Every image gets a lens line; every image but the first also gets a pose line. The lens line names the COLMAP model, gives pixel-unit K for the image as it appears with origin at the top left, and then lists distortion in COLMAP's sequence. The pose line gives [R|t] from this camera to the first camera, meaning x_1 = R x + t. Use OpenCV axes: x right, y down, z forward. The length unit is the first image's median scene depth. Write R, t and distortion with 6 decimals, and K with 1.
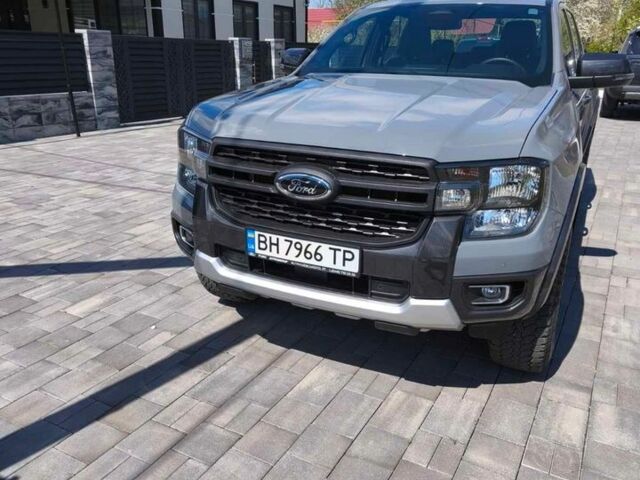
lens RADIAL K [[568.7, 0, 320.0], [0, 568.7, 240.0], [0, 0, 1]] dist [0.035541, -0.006714]
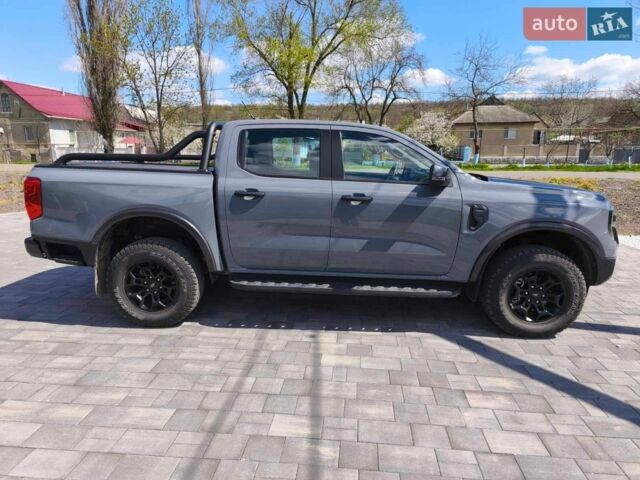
lens RADIAL K [[425.8, 0, 323.1], [0, 425.8, 237.9], [0, 0, 1]] dist [0.019044, -0.004386]
pose [[-0.391135, -0.199458, 0.898460, -1.284091], [0.291928, 0.898932, 0.326650, -0.940469], [-0.872807, 0.390049, -0.293376, 2.584038]]
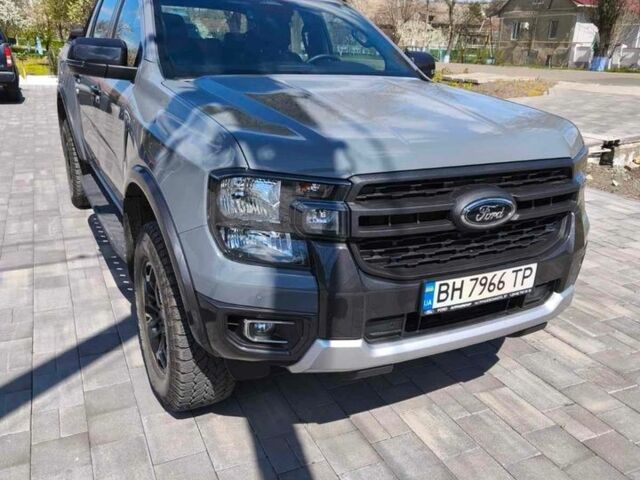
lens RADIAL K [[568.7, 0, 320.0], [0, 568.7, 240.0], [0, 0, 1]] dist [0.035541, -0.006714]
pose [[0.599392, -0.256535, 0.758234, -0.807558], [0.240665, 0.961181, 0.134951, -0.220600], [-0.763420, 0.101592, 0.637863, 0.618288]]
